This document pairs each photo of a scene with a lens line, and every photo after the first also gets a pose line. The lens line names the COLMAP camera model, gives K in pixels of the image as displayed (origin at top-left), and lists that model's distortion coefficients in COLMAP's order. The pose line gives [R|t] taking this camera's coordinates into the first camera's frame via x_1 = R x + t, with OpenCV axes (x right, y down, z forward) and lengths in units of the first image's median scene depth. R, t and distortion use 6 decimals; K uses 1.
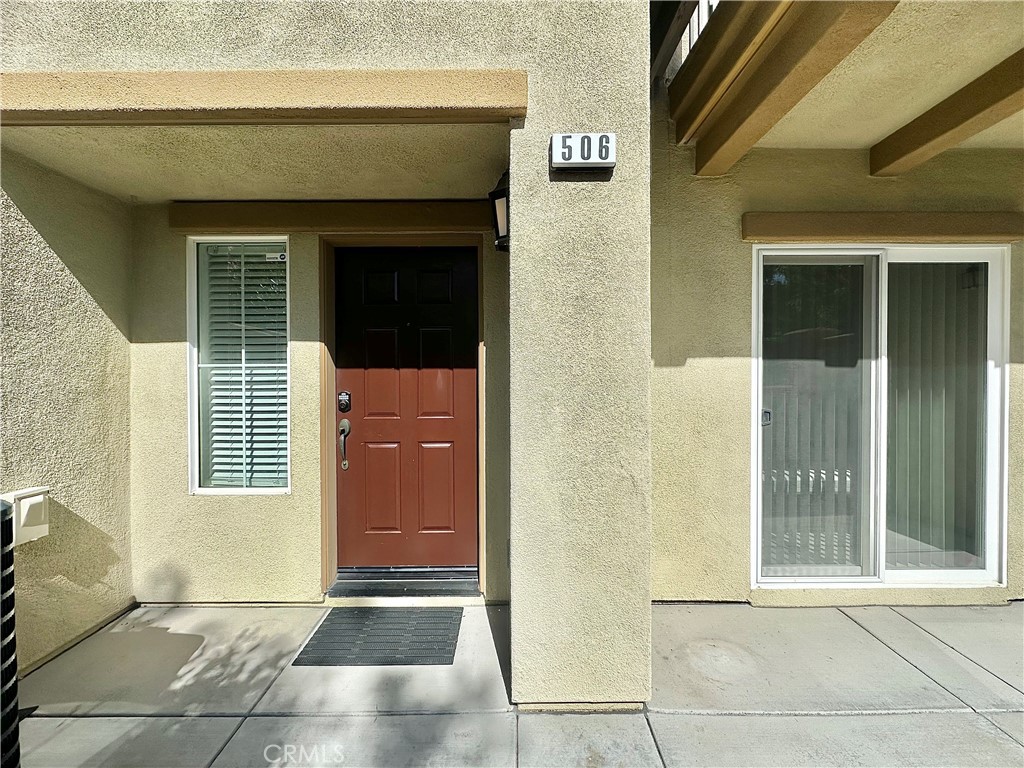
lens RADIAL K [[409.5, 0, 512.0], [0, 409.5, 384.6], [0, 0, 1]] dist [0.000566, 0.000784]
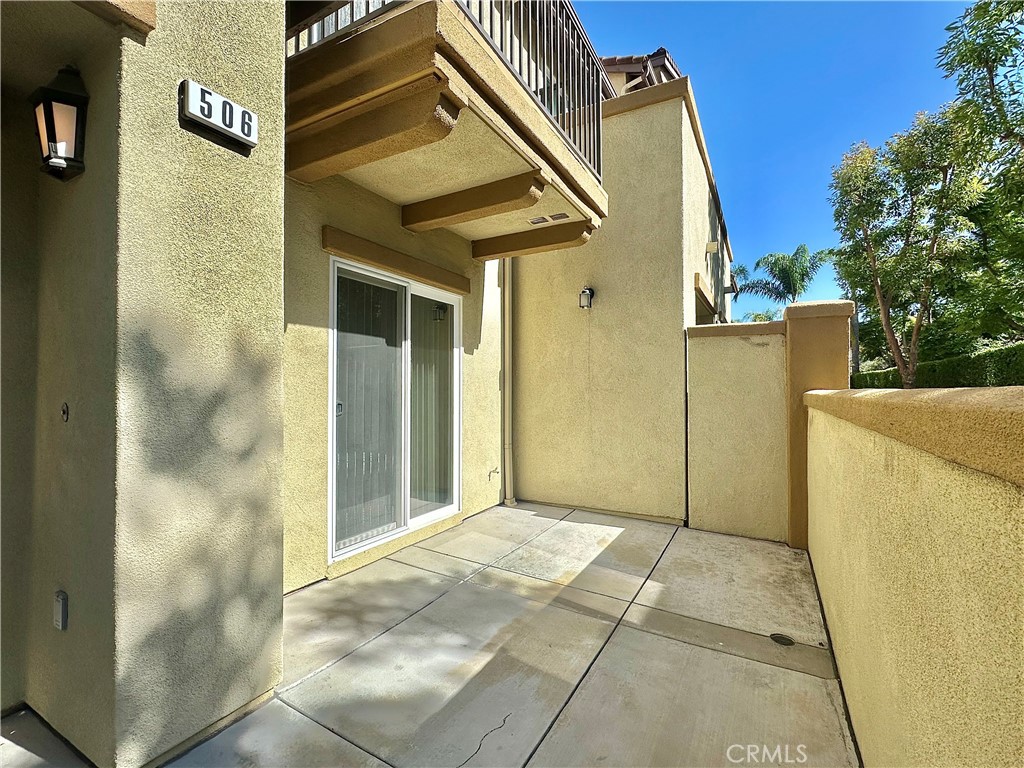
lens RADIAL K [[464.0, 0, 513.4], [0, 464.0, 382.1], [0, 0, 1]] dist [0.001847, 0.000973]
pose [[0.486120, 0.020551, 0.873650, -0.276751], [0.005845, 0.999625, -0.026767, 0.043495], [-0.873872, 0.018119, 0.485818, -0.050564]]
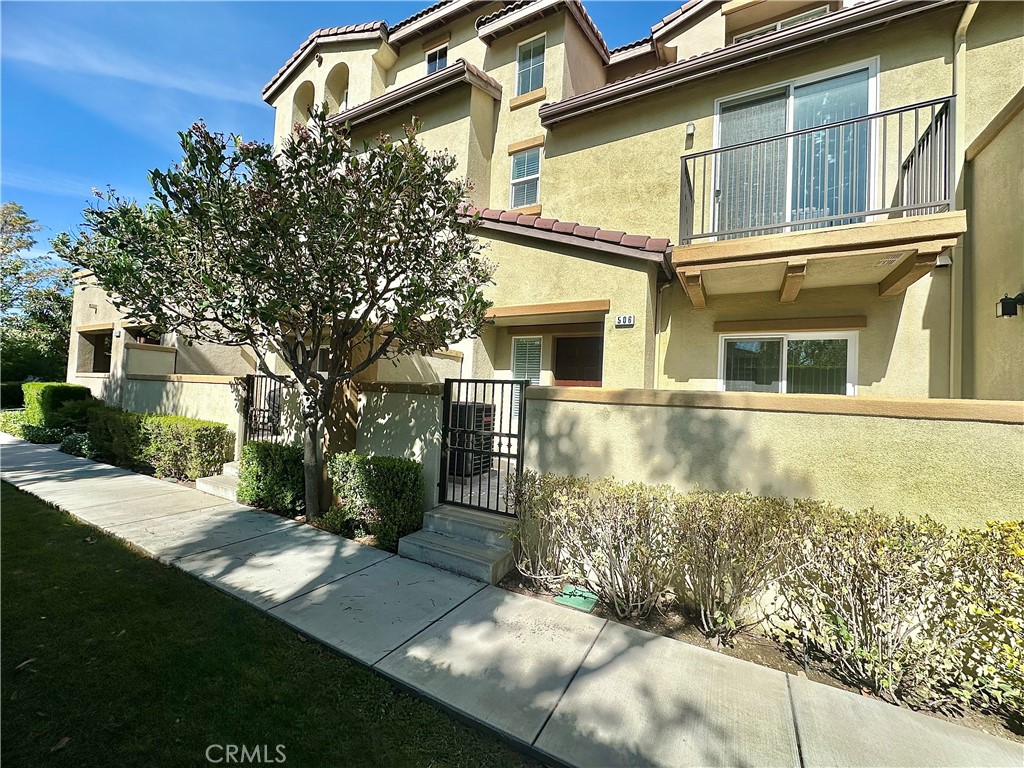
lens RADIAL K [[409.5, 0, 512.7], [0, 409.5, 385.5], [0, 0, 1]] dist [0.000566, 0.000784]
pose [[0.881349, 0.034606, -0.471197, 0.678086], [-0.056621, 0.997863, -0.032620, 0.107204], [0.469061, 0.055430, 0.881425, -1.707447]]
